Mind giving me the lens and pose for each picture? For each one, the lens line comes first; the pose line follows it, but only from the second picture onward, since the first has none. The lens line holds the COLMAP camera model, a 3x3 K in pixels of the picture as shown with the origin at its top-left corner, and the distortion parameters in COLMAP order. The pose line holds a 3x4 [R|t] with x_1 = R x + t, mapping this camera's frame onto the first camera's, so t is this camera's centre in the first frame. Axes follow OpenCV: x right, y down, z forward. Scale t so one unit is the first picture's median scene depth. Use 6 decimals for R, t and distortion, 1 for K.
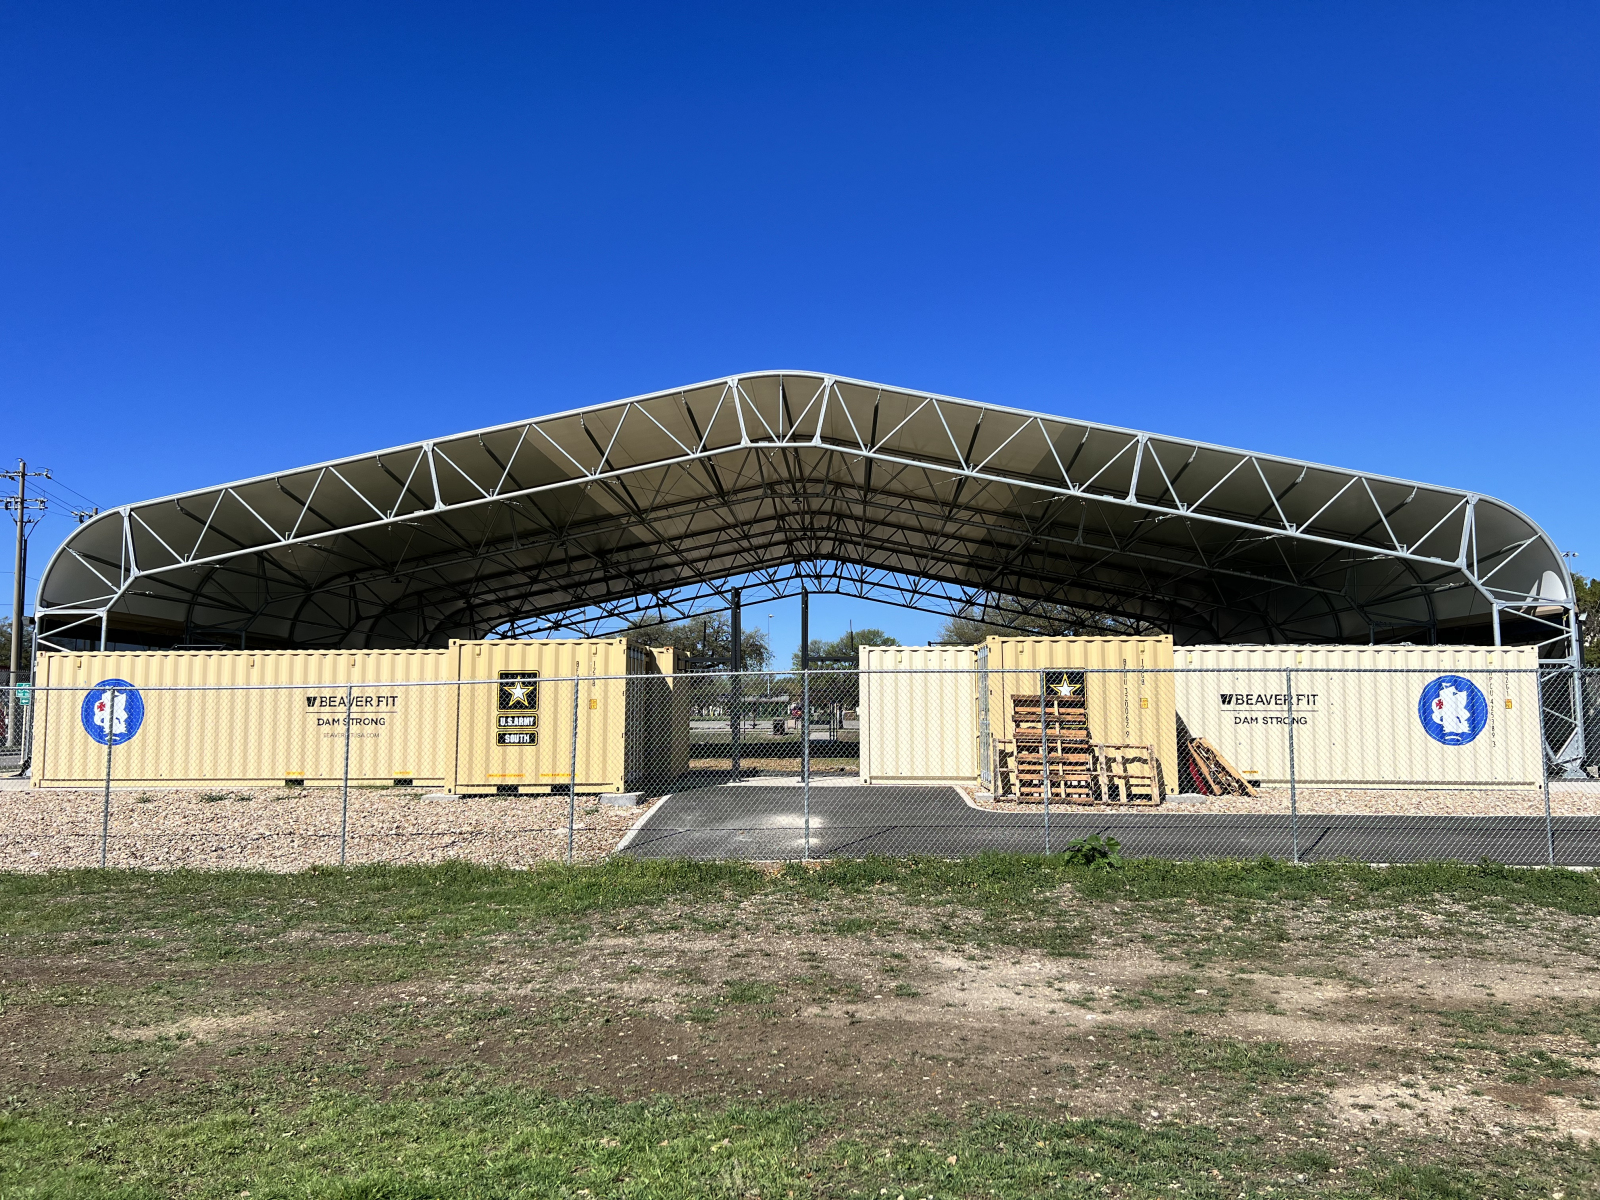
lens RADIAL K [[1240.1, 0, 800.0], [0, 1240.1, 600.0], [0, 0, 1]] dist [0.060549, -0.003908]
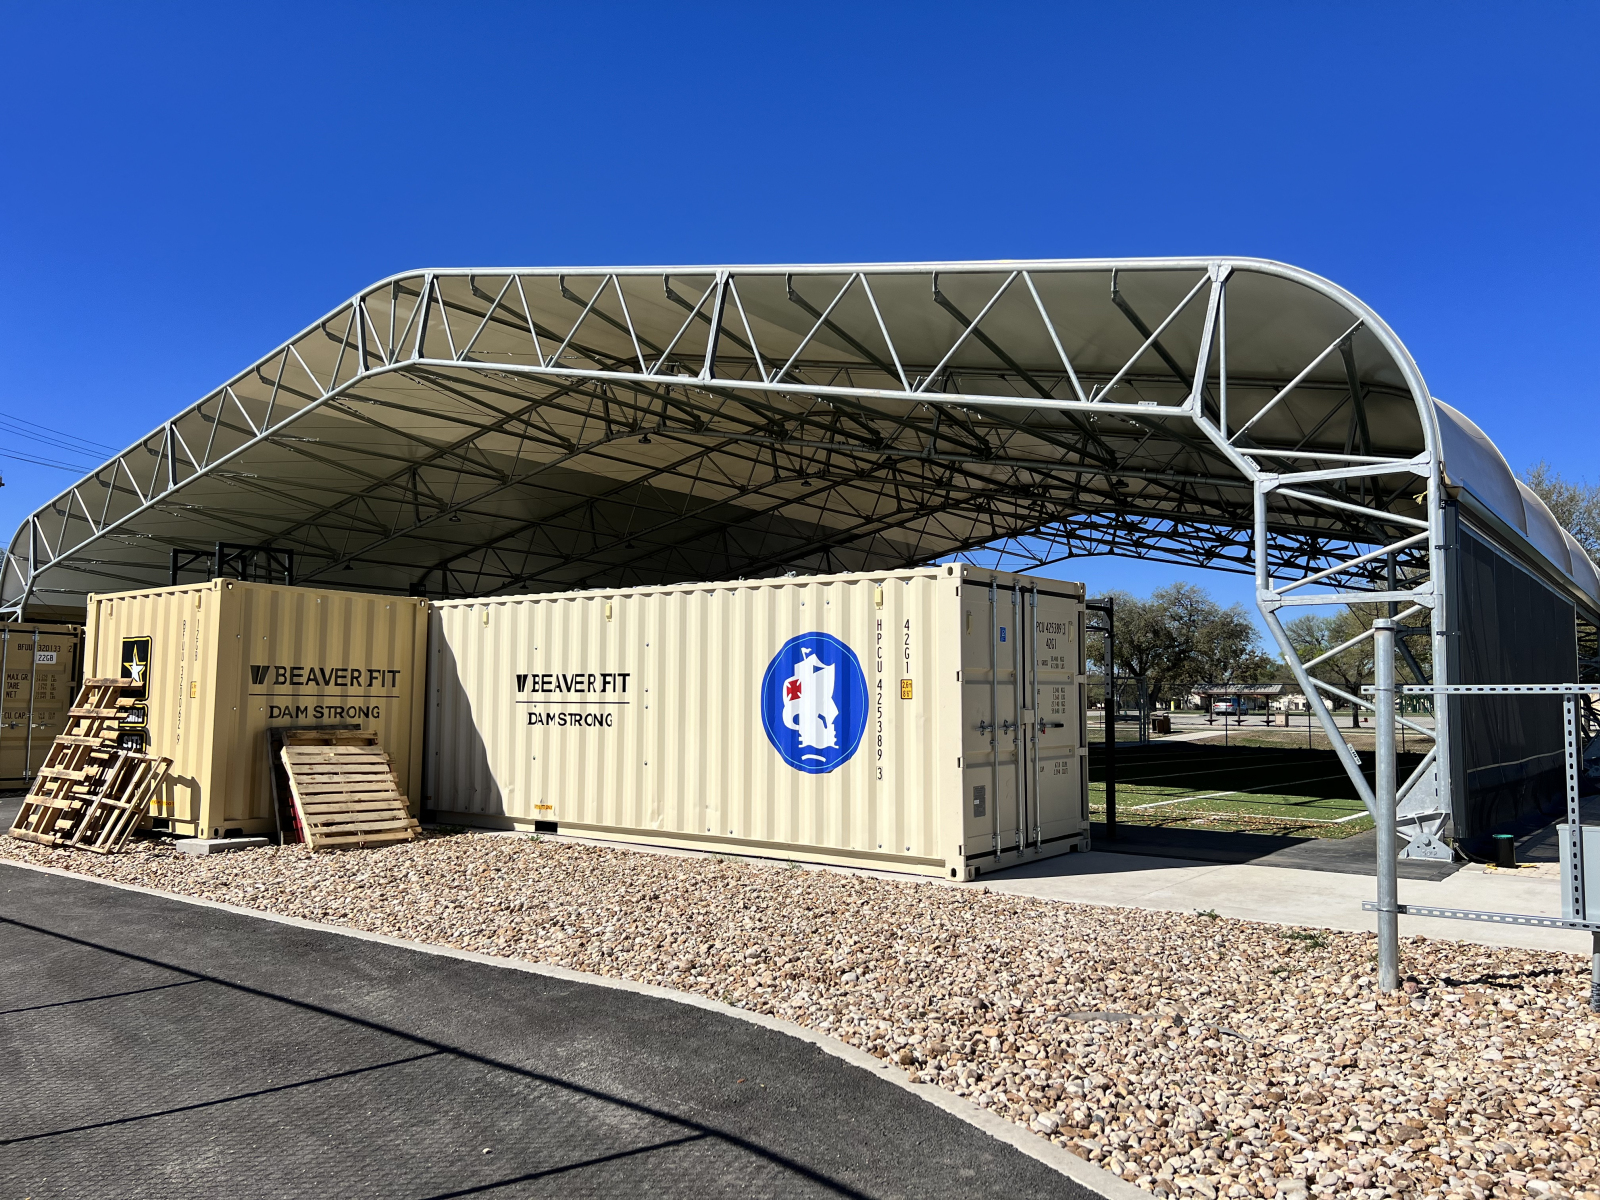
lens RADIAL K [[1240.1, 0, 800.0], [0, 1240.1, 600.0], [0, 0, 1]] dist [0.060549, -0.003908]
pose [[0.805580, -0.041139, -0.591058, 0.797691], [0.045060, 0.998951, -0.008115, 0.050383], [0.590772, -0.020096, 0.806589, 0.597485]]
